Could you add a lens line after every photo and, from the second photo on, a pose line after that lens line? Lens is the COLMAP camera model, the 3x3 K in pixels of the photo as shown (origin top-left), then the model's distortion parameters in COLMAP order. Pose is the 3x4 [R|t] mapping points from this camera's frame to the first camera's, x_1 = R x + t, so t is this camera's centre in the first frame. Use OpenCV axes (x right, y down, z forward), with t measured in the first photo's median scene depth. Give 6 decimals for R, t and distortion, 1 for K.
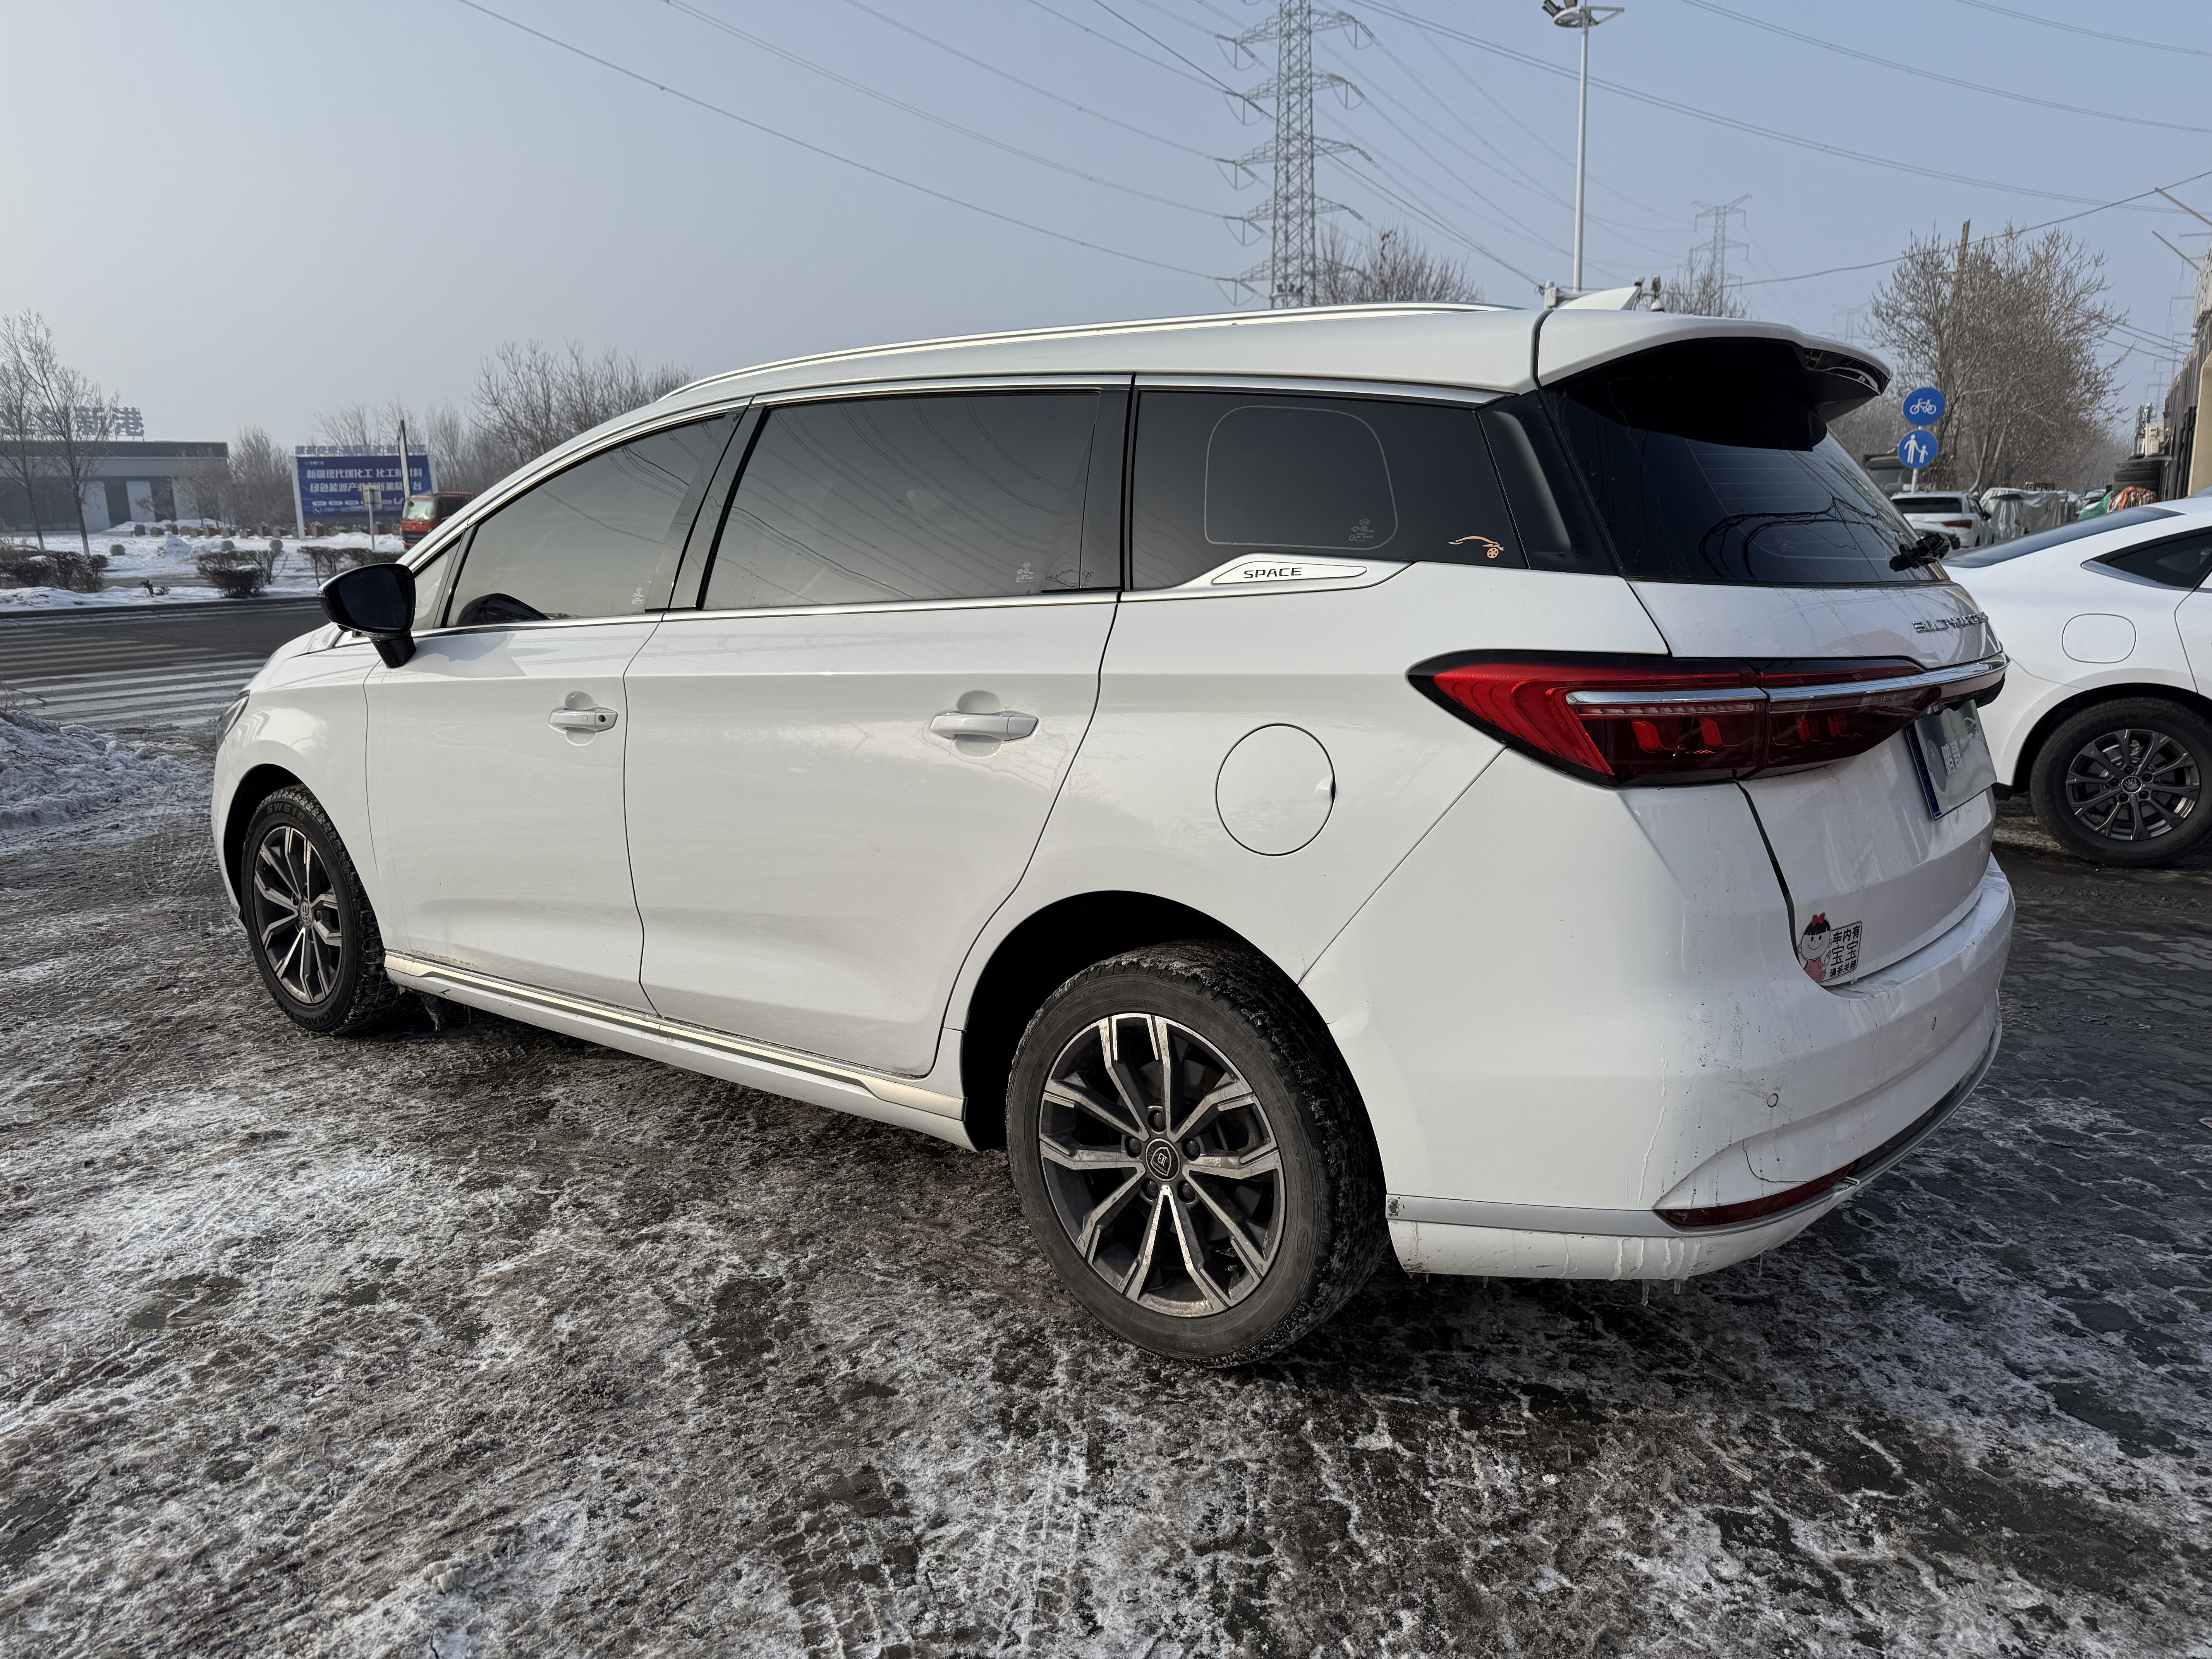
lens RADIAL K [[1633.8, 0, 1094.1], [0, 1633.8, 828.5], [0, 0, 1]] dist [0.021739, -0.032885]
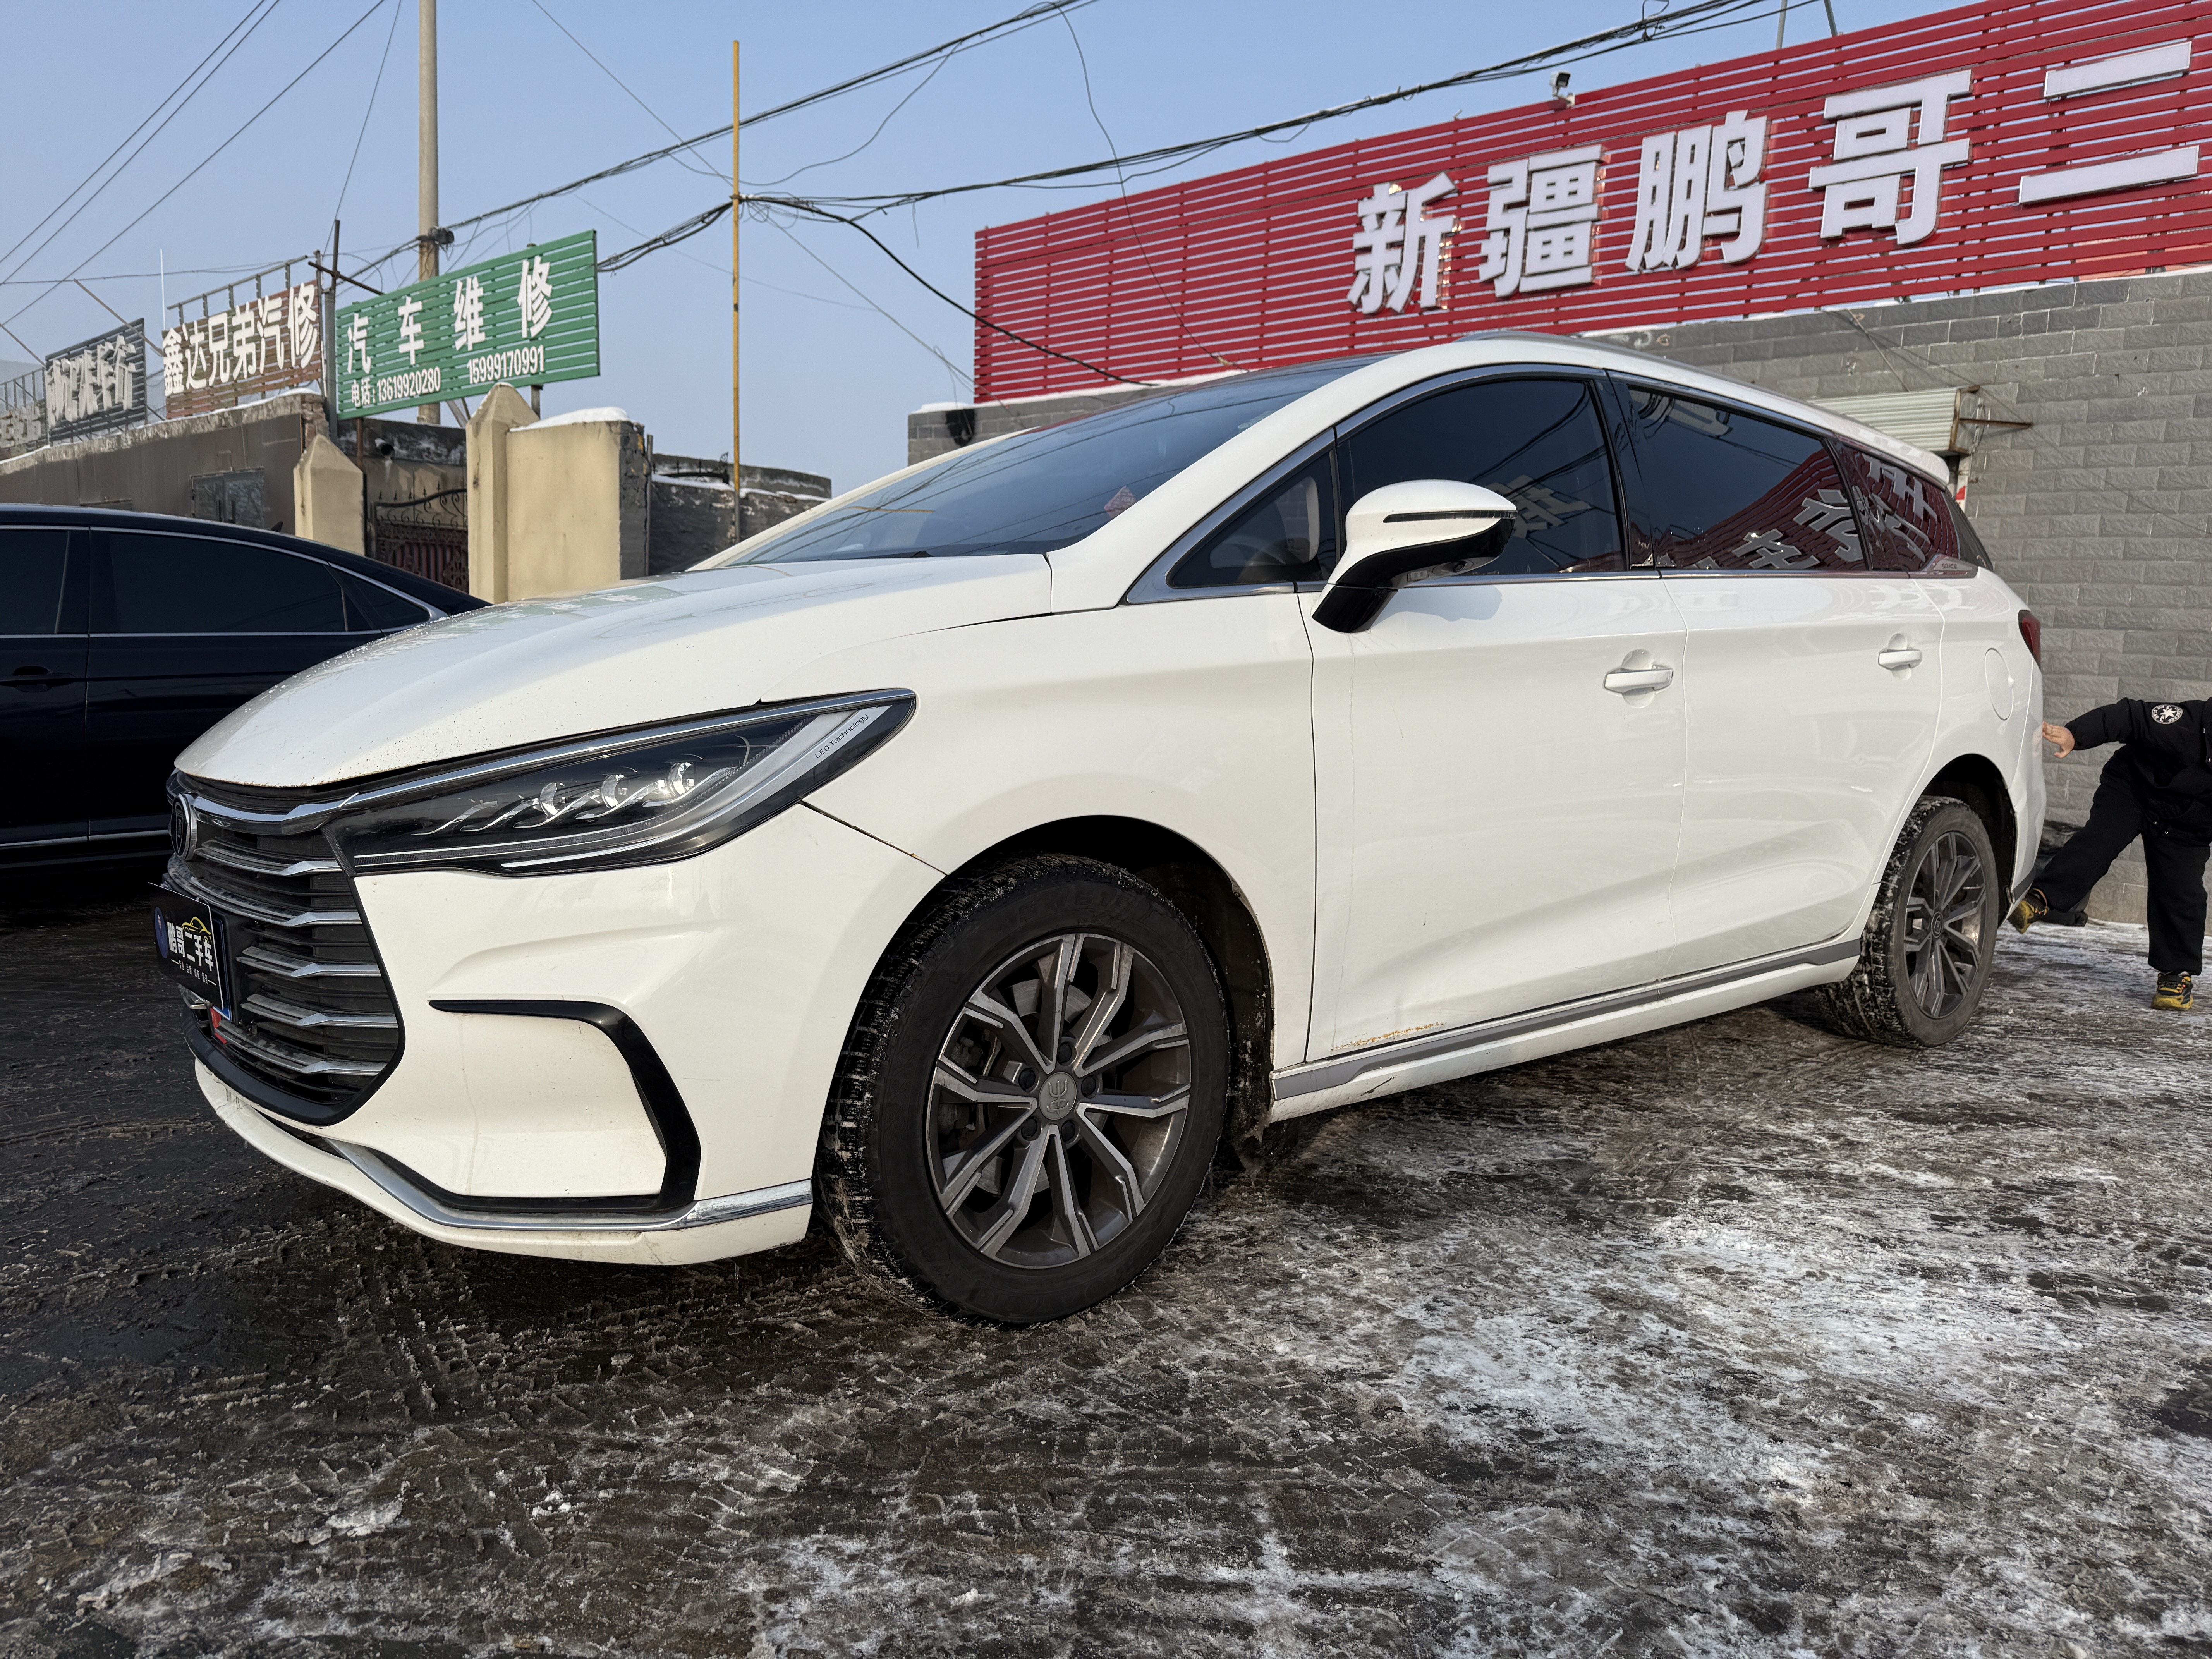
lens RADIAL K [[1633.8, 0, 1094.1], [0, 1633.8, 828.5], [0, 0, 1]] dist [0.021739, -0.032885]
pose [[0.167479, -0.081134, 0.982531, -1.439988], [0.143126, 0.988051, 0.057193, -0.090060], [-0.975431, 0.131047, 0.177090, 1.280607]]
